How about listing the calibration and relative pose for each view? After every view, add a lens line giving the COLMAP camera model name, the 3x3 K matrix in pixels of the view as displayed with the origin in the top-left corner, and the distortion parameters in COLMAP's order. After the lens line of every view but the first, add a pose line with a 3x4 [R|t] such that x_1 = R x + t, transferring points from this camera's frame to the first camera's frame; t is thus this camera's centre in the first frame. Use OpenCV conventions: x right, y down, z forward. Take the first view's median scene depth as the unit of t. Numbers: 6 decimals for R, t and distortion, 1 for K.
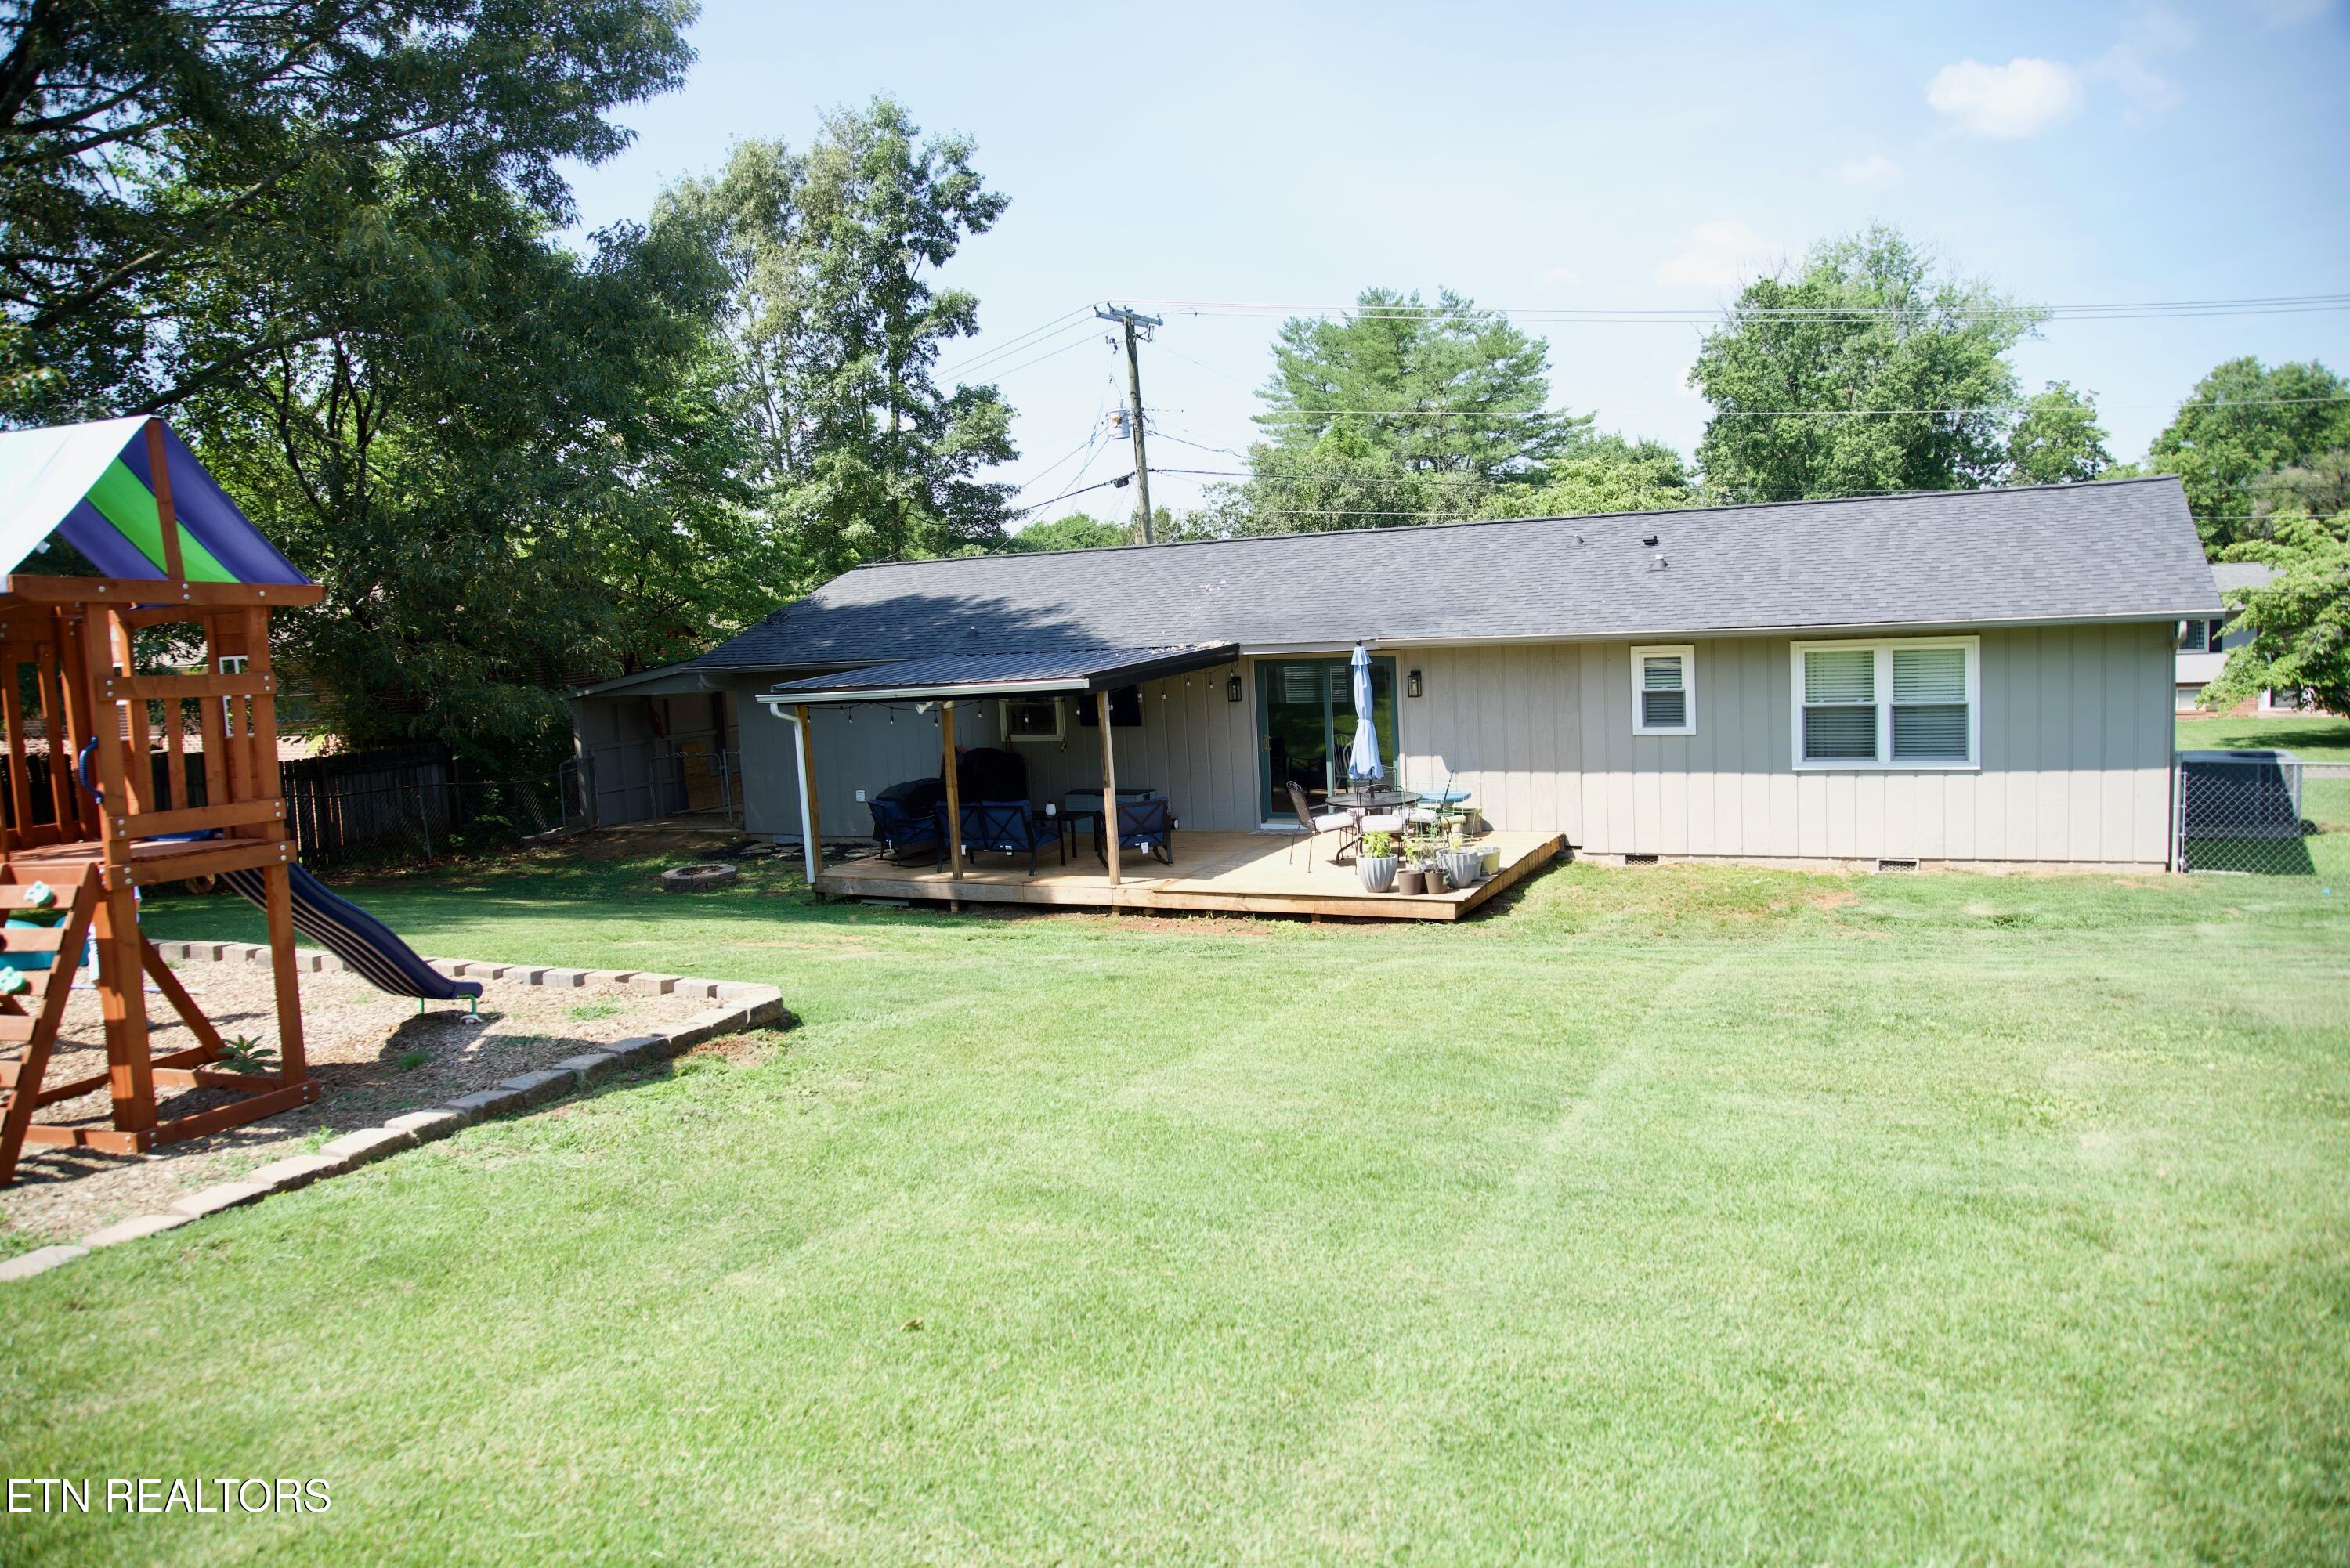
lens RADIAL K [[1648.0, 0, 1171.4], [0, 1648.0, 806.6], [0, 0, 1]] dist [-0.116187, 0.099403]
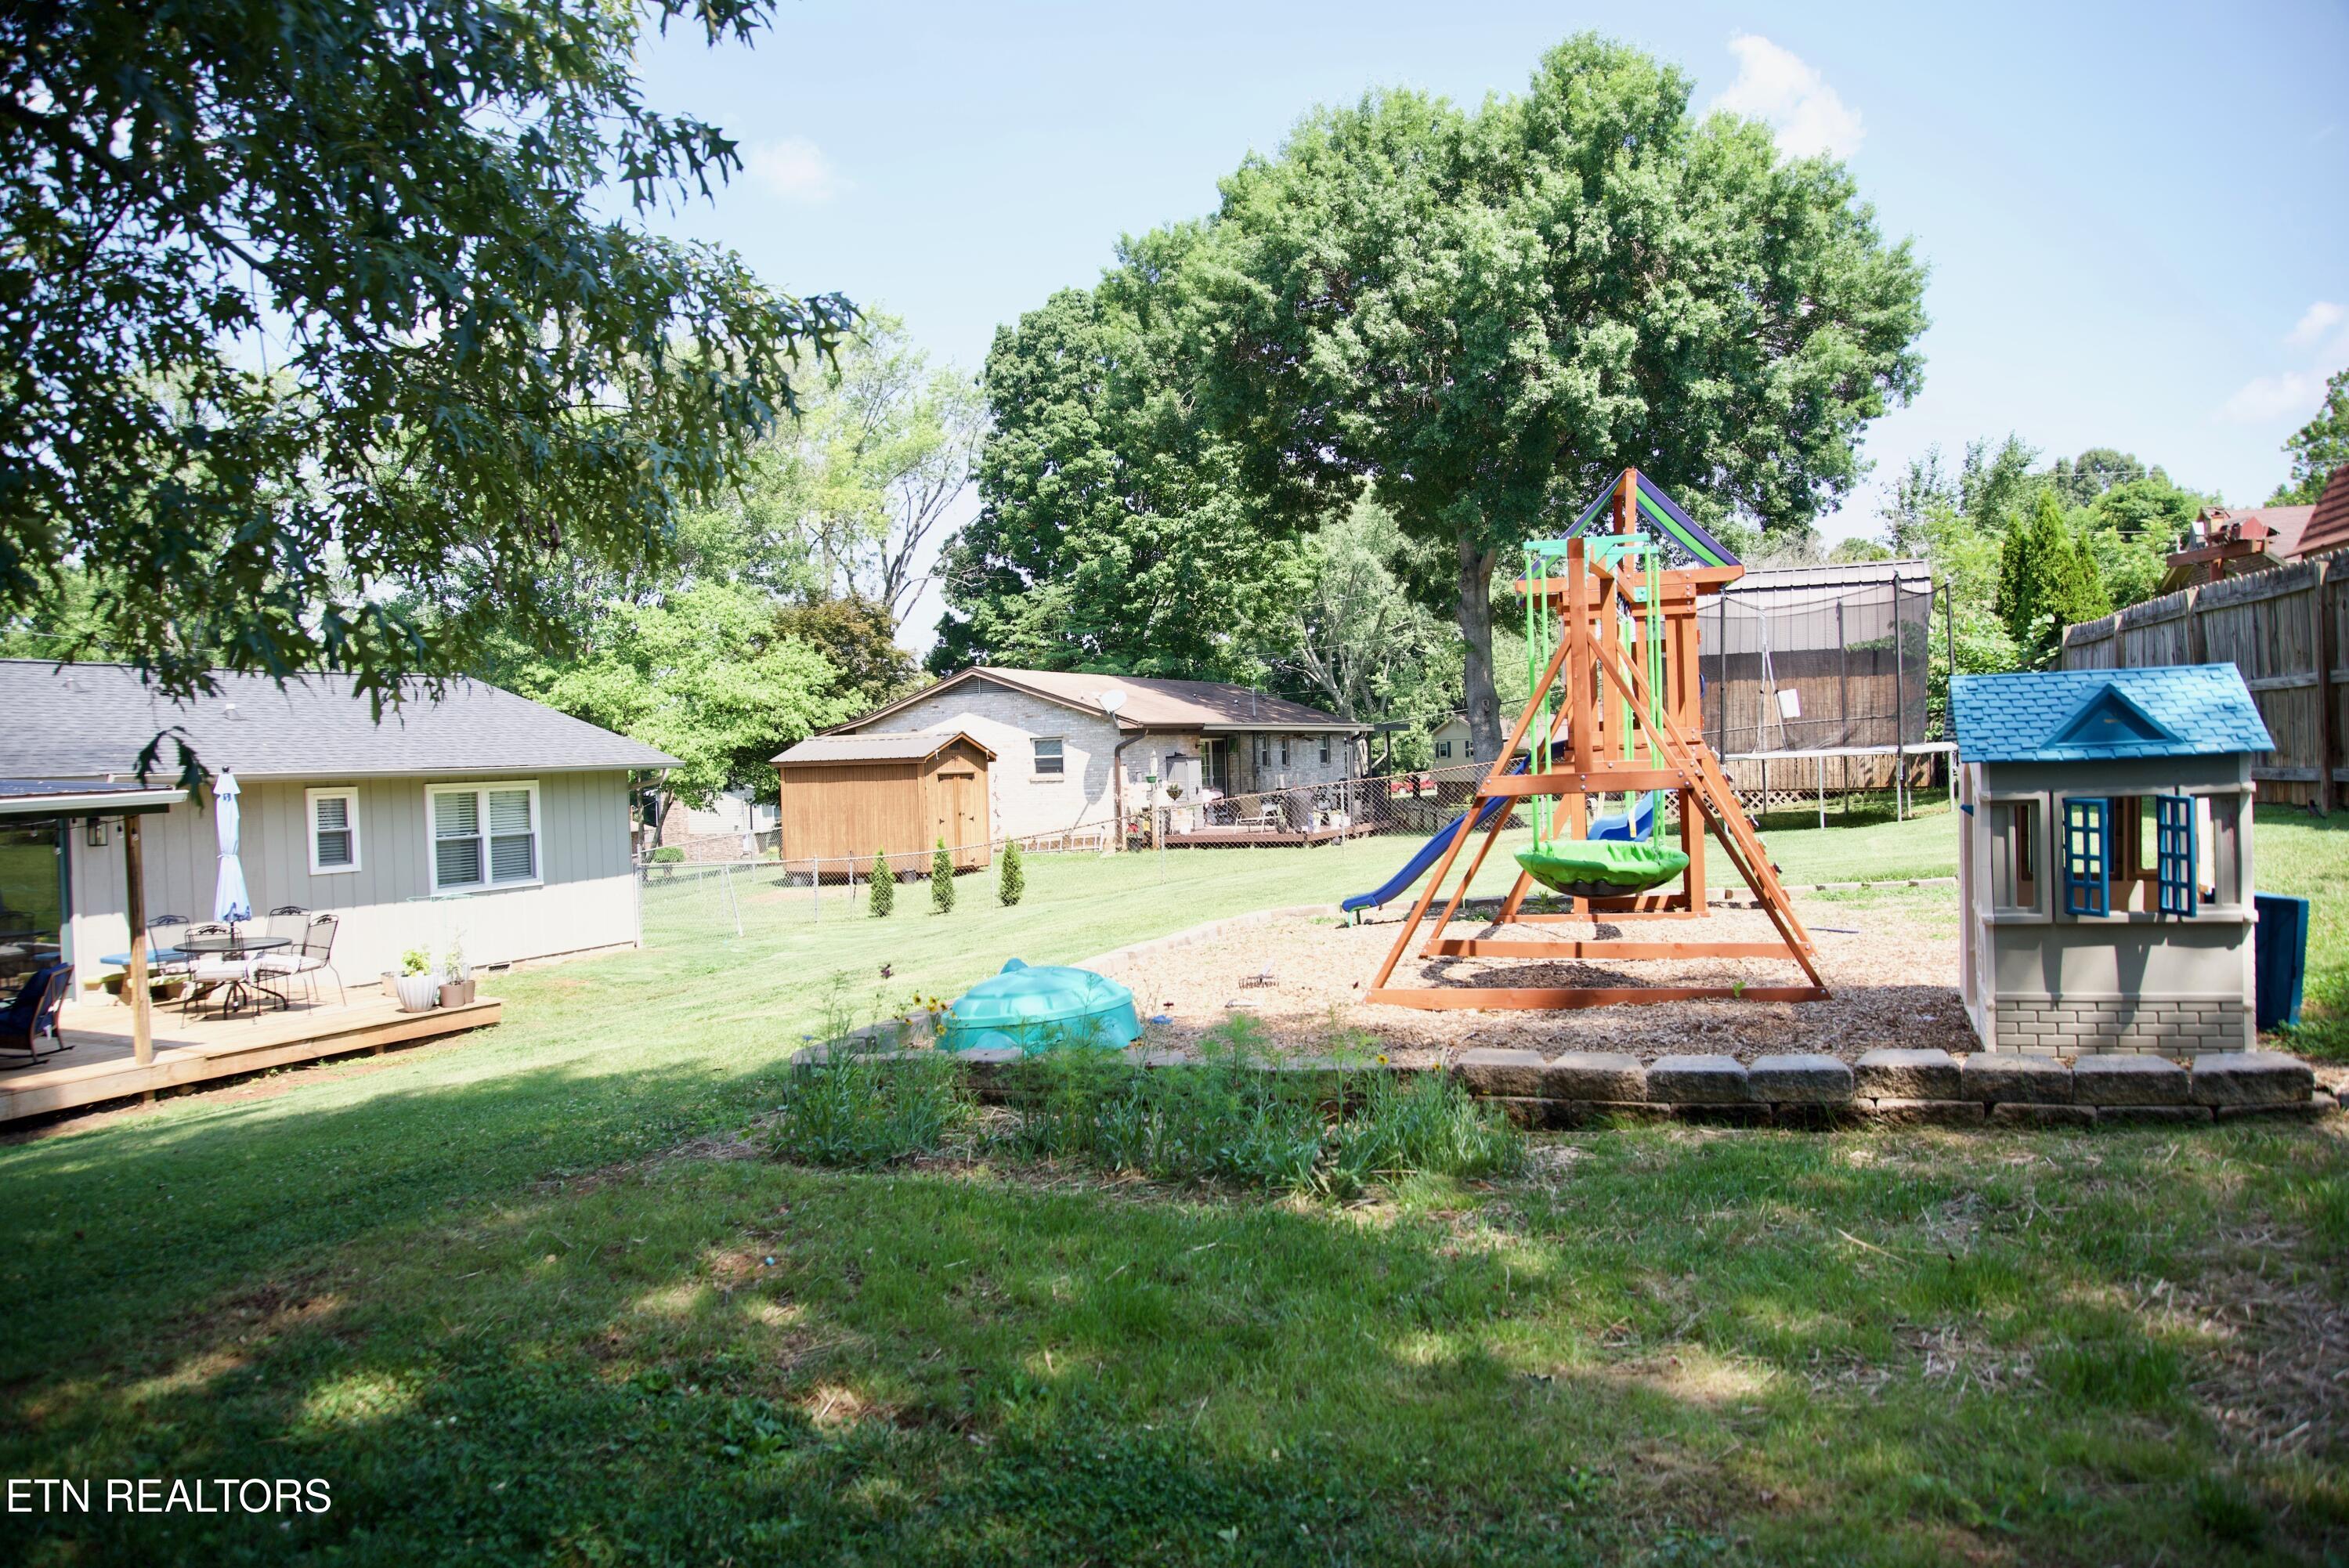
lens RADIAL K [[1647.4, 0, 1170.9], [0, 1647.4, 806.6], [0, 0, 1]] dist [-0.116187, 0.099403]
pose [[-0.051330, 0.027167, 0.998312, -0.742187], [0.157134, 0.987398, -0.018791, 0.017159], [-0.986242, 0.155905, -0.054952, 0.511563]]
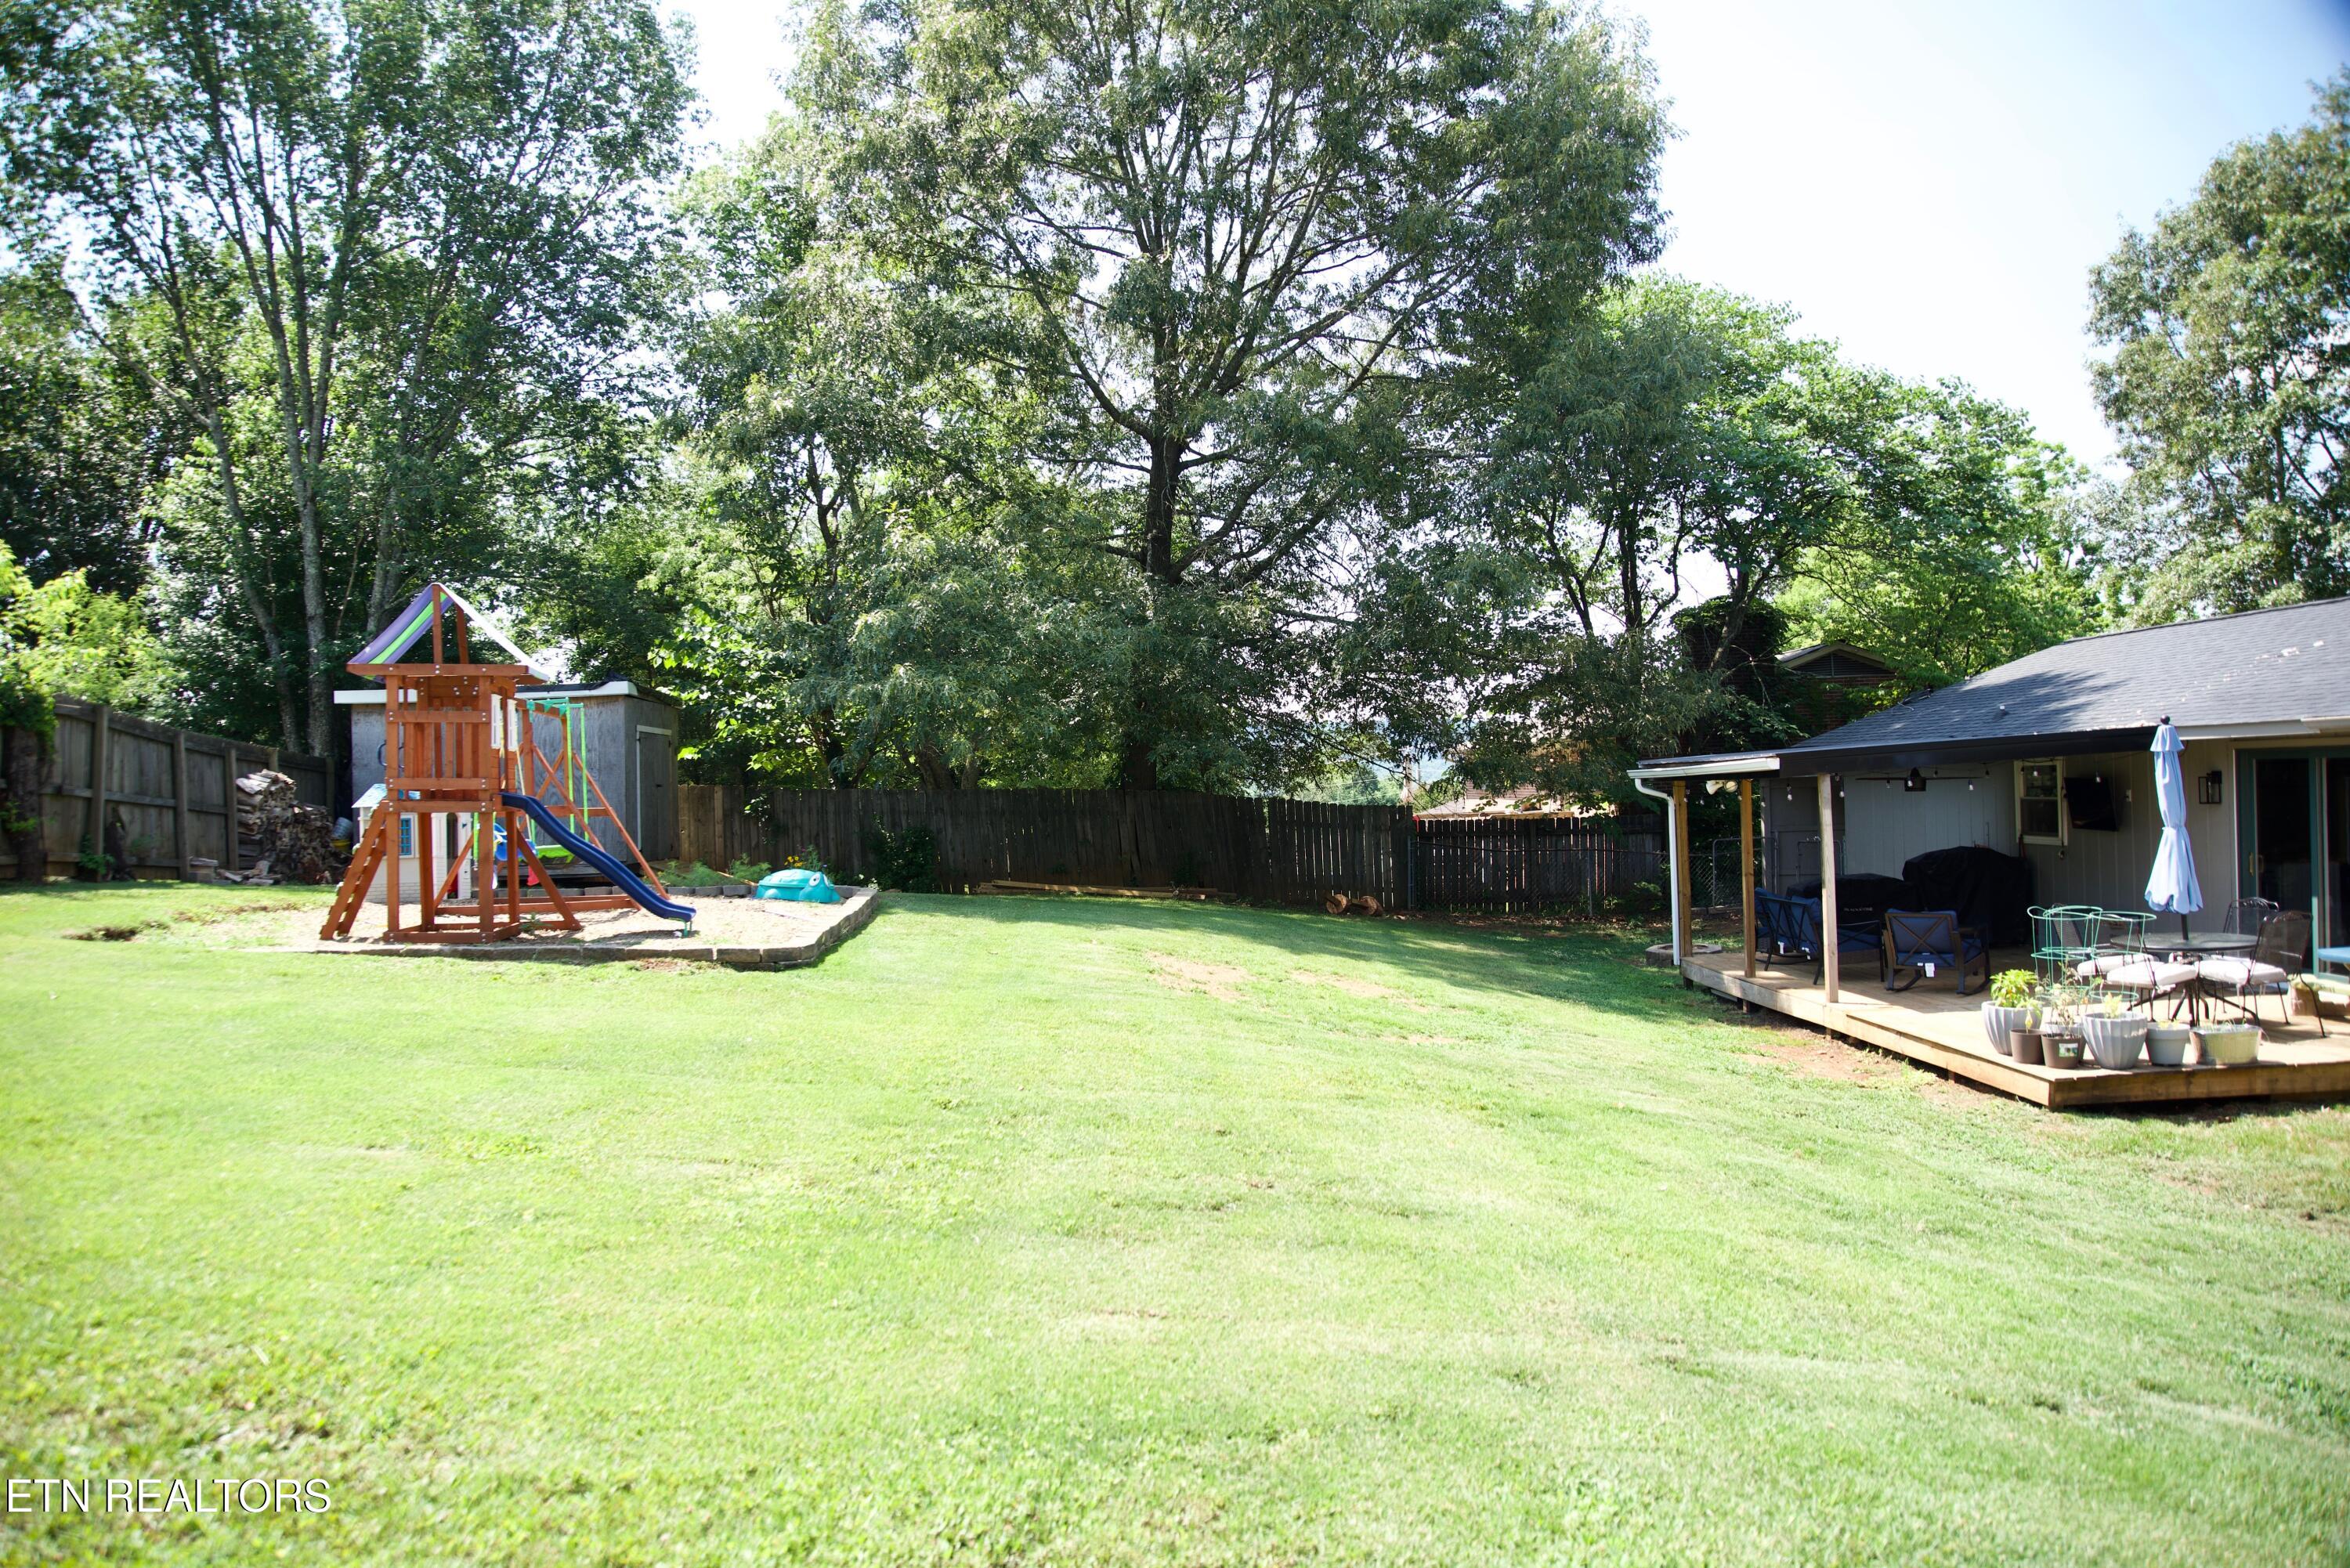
lens RADIAL K [[1648.0, 0, 1171.4], [0, 1648.0, 806.6], [0, 0, 1]] dist [-0.116187, 0.099403]
pose [[0.462057, 0.048253, -0.885537, 0.503040], [-0.100142, 0.994971, 0.001964, -0.018972], [0.881178, 0.087772, 0.464565, 0.280773]]
